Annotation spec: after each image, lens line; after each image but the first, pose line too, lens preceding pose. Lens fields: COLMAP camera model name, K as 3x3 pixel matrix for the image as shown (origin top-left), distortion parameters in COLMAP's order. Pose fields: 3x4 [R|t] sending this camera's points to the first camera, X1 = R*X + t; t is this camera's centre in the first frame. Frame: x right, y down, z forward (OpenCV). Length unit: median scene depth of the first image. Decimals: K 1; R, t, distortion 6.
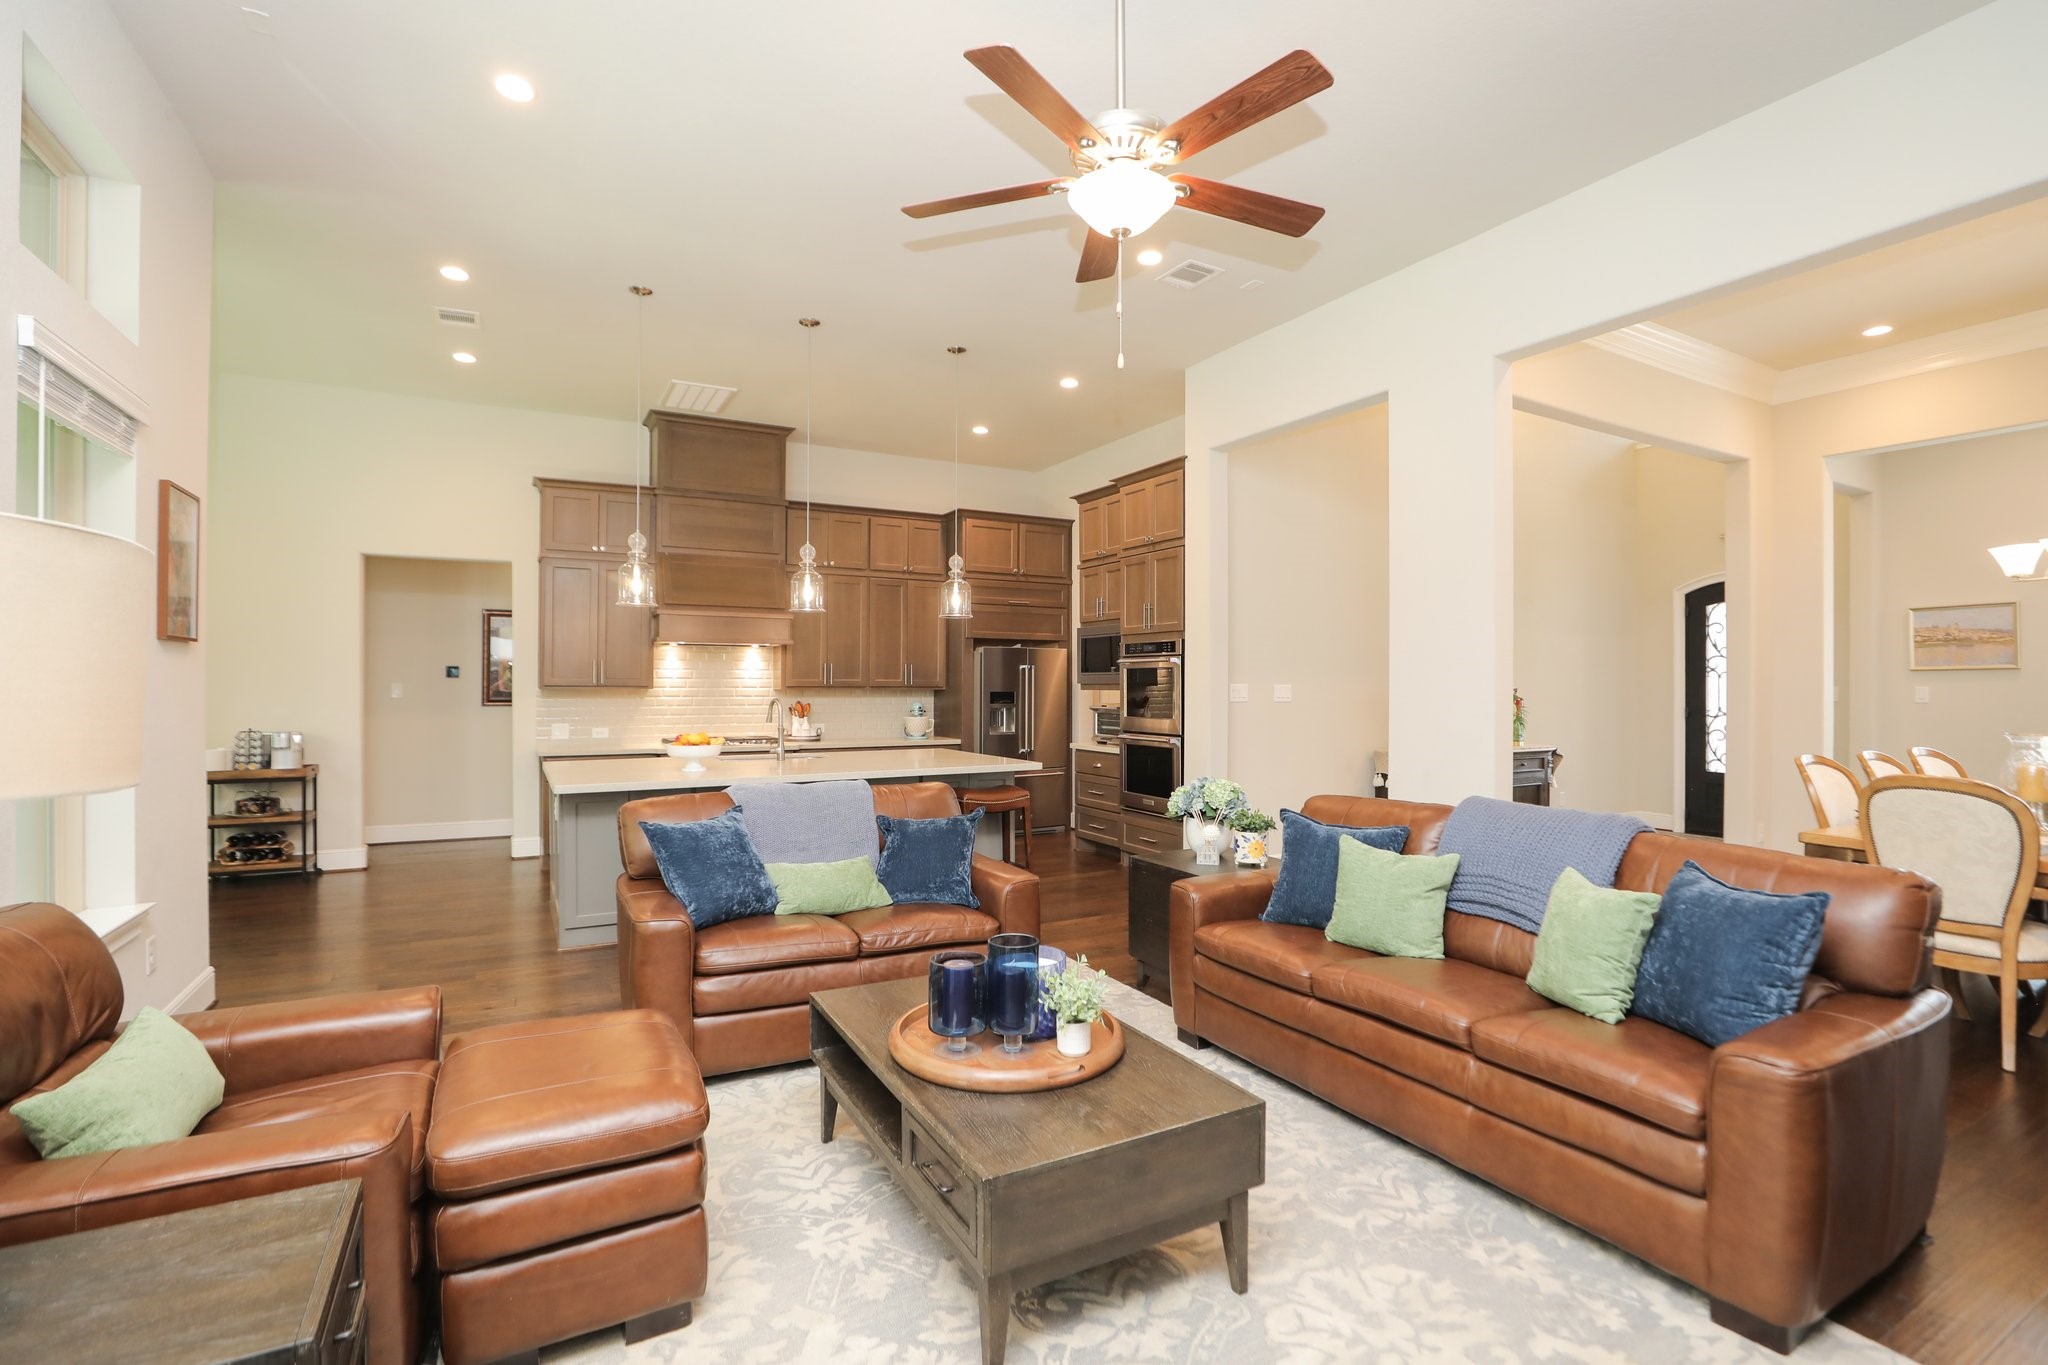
lens RADIAL K [[927.7, 0, 1024.0], [0, 927.7, 682.5], [0, 0, 1]] dist [-0.054277, 0.014570]
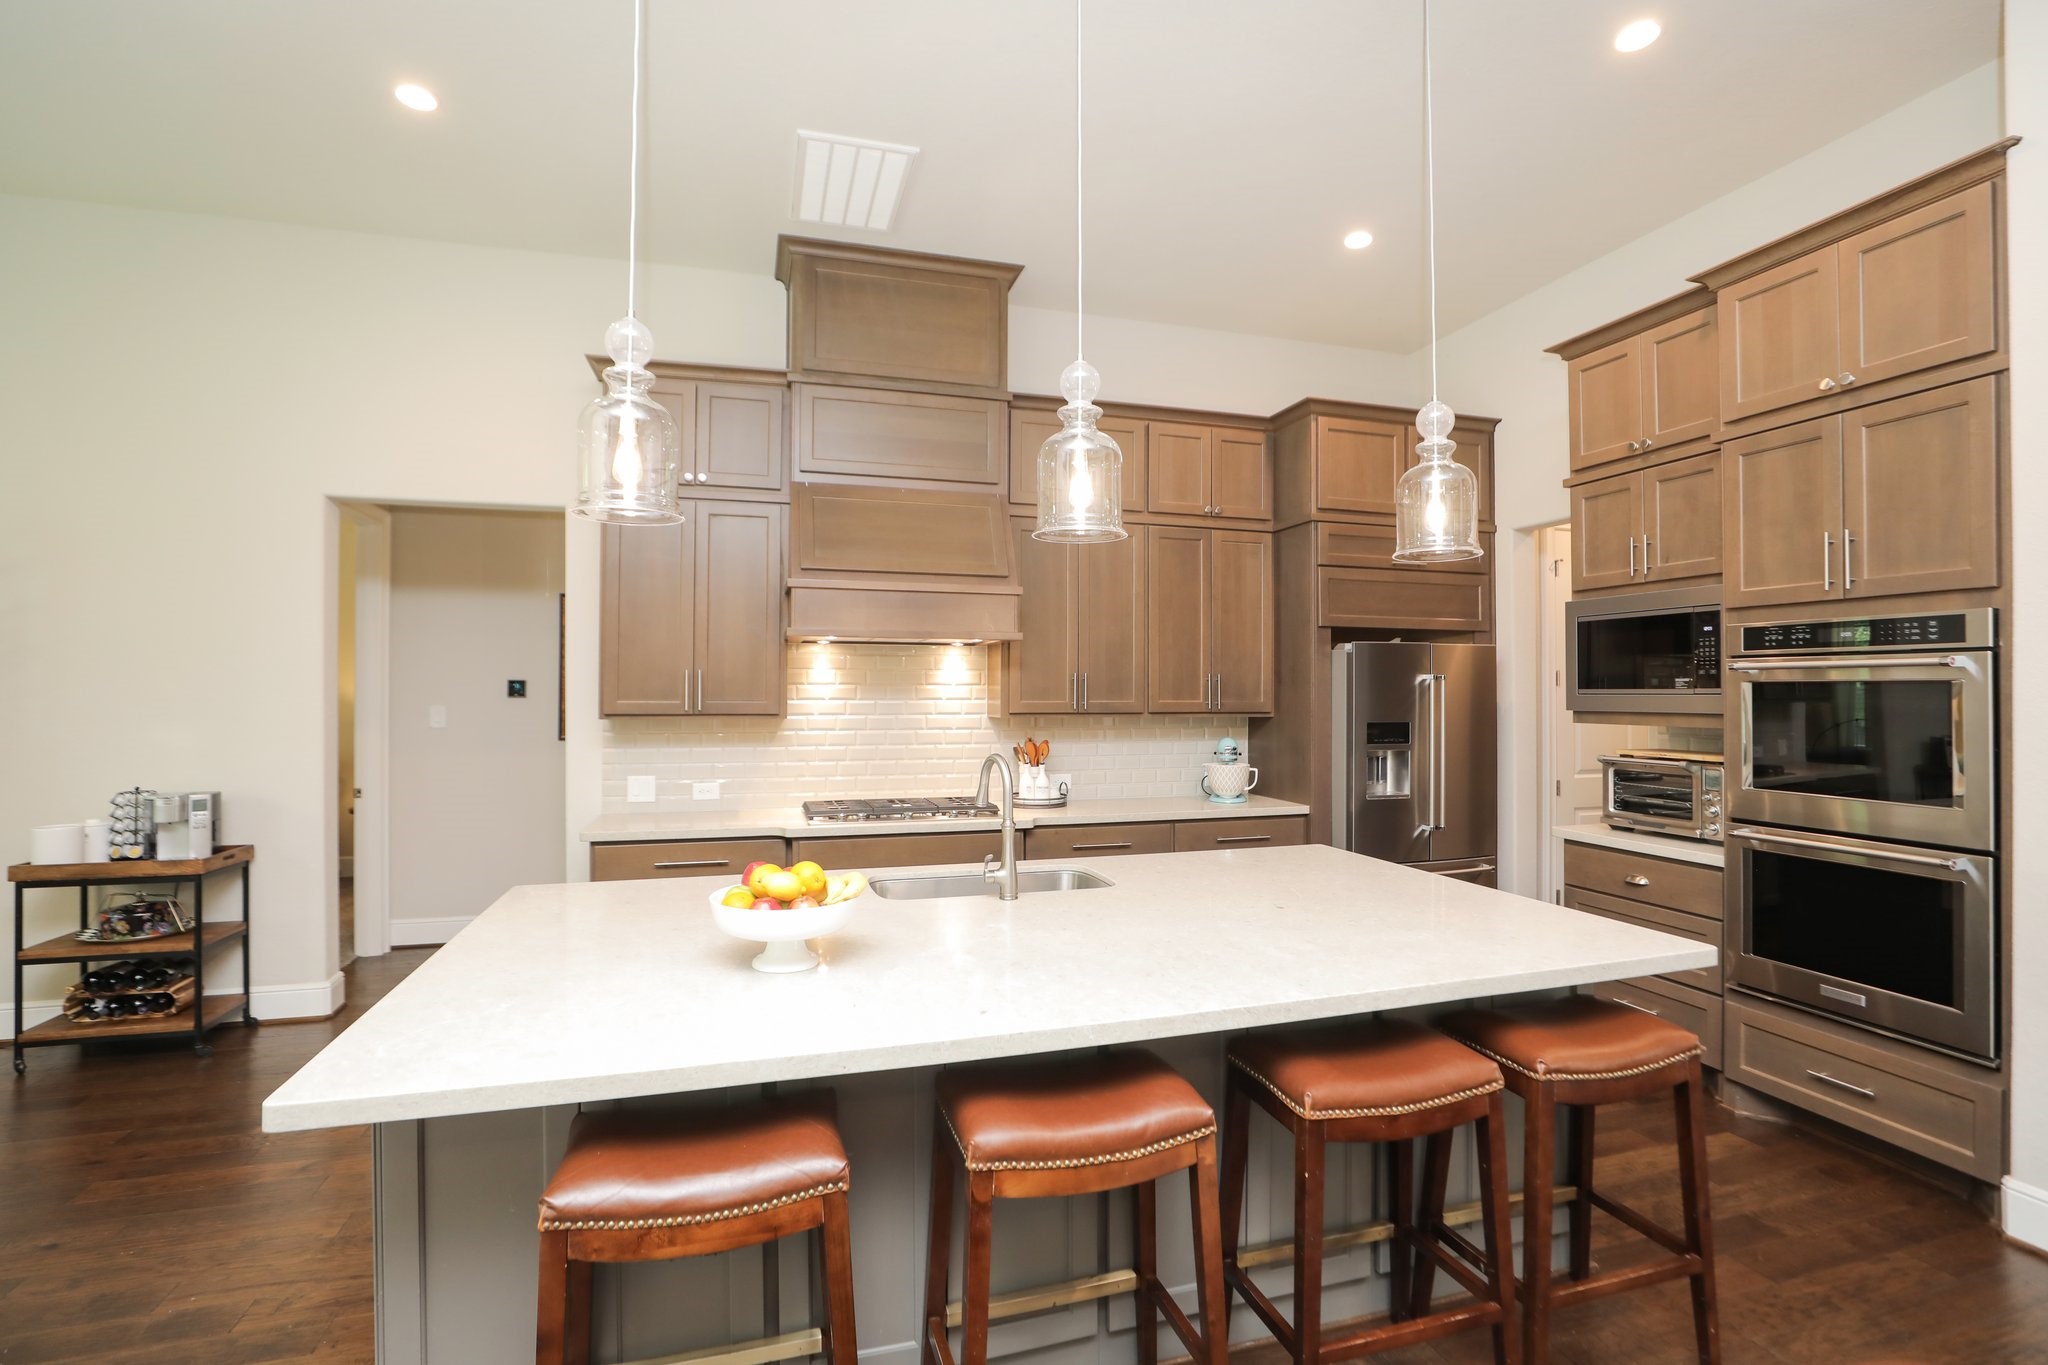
lens RADIAL K [[927.7, 0, 1024.0], [0, 927.7, 682.5], [0, 0, 1]] dist [-0.054277, 0.014570]
pose [[0.976075, -0.003066, -0.217413, -0.126204], [0.001410, 0.999969, -0.007772, -0.010719], [0.217430, 0.007279, 0.976049, 0.448985]]
